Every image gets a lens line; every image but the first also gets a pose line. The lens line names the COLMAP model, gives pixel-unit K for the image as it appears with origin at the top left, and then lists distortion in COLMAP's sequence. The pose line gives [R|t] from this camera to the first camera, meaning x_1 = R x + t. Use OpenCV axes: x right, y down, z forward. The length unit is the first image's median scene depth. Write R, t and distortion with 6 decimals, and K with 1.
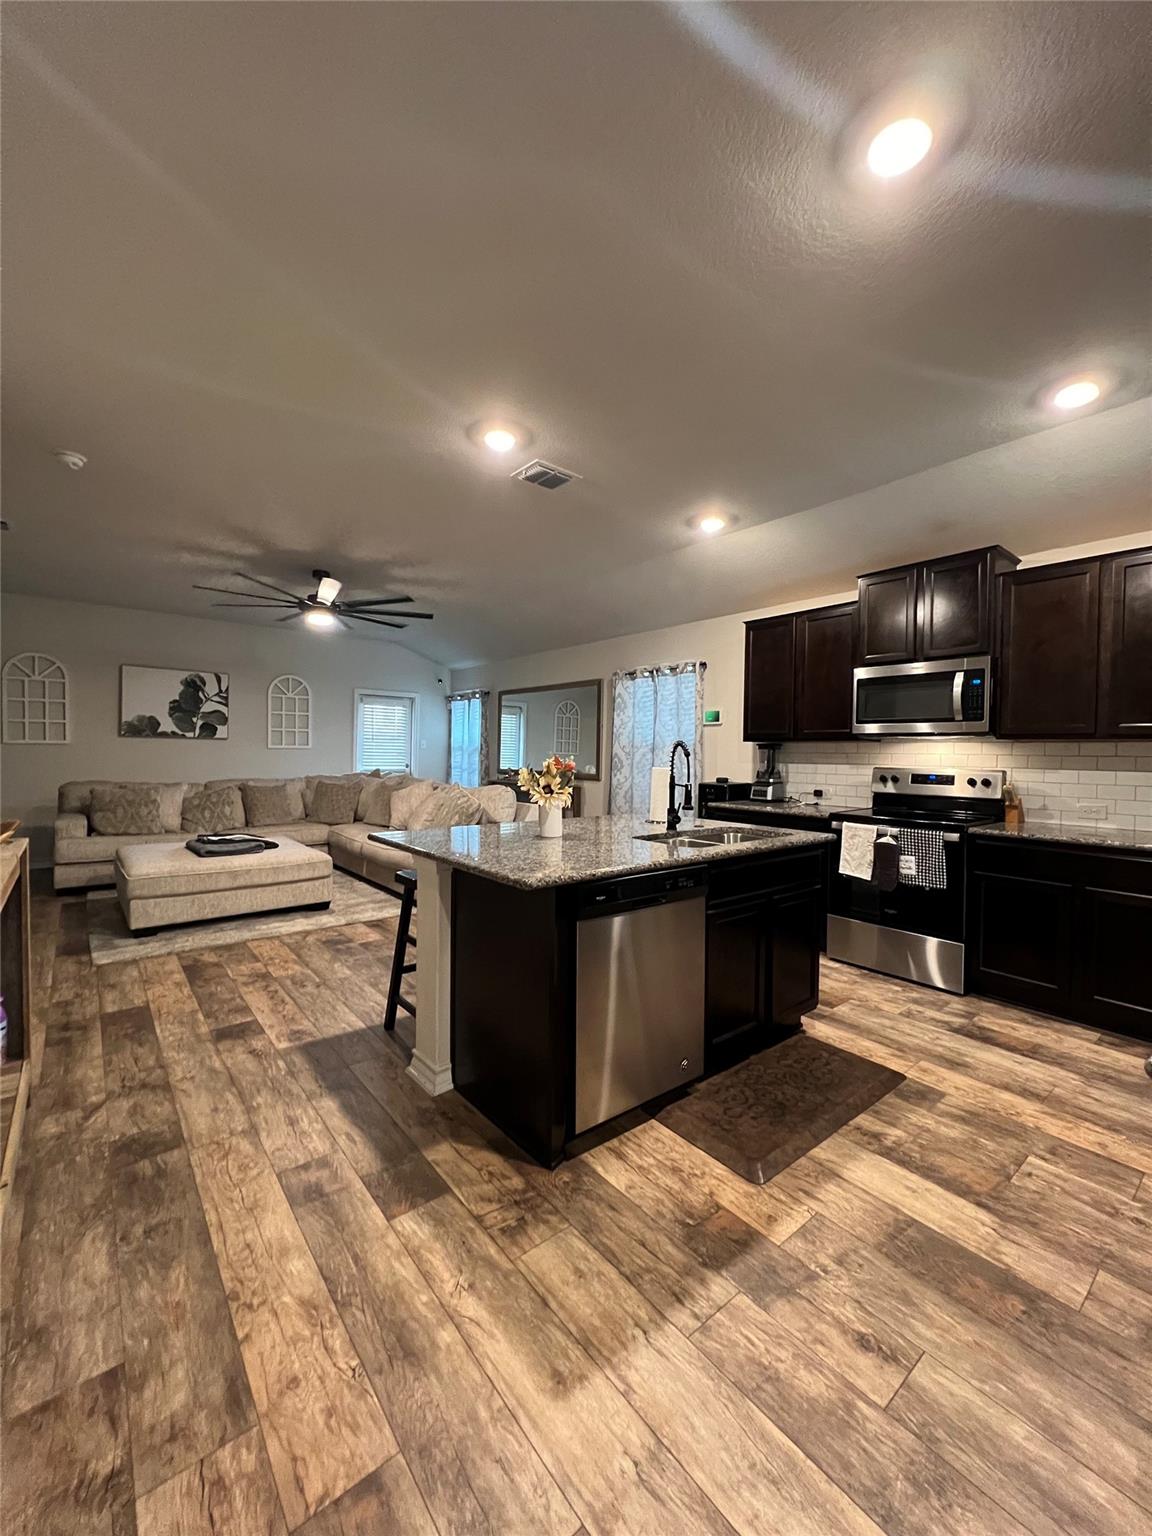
lens RADIAL K [[613.0, 0, 577.6], [0, 613.0, 761.0], [0, 0, 1]] dist [-0.000013, 0.000296]
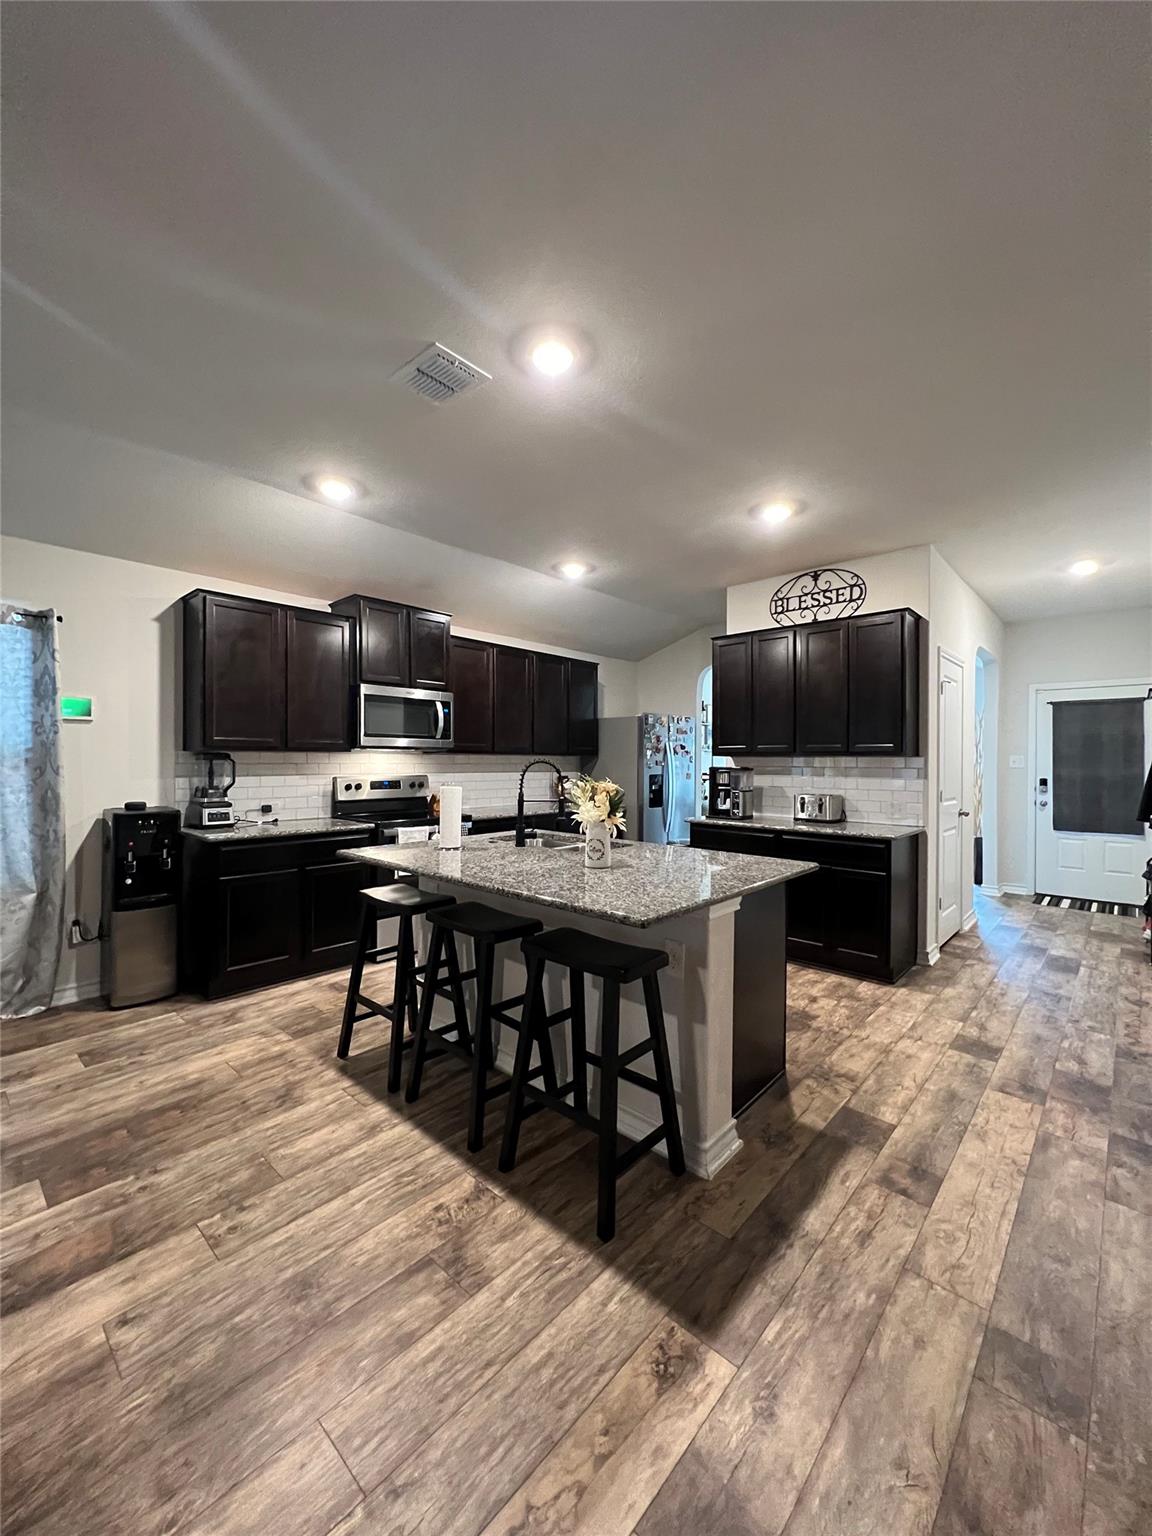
lens RADIAL K [[613.0, 0, 577.0], [0, 613.0, 764.4], [0, 0, 1]] dist [-0.000013, 0.000296]
pose [[-0.150676, -0.021235, 0.988355, -0.754875], [0.005647, 0.999734, 0.022340, -0.040038], [-0.988567, 0.008947, -0.150516, 0.939118]]
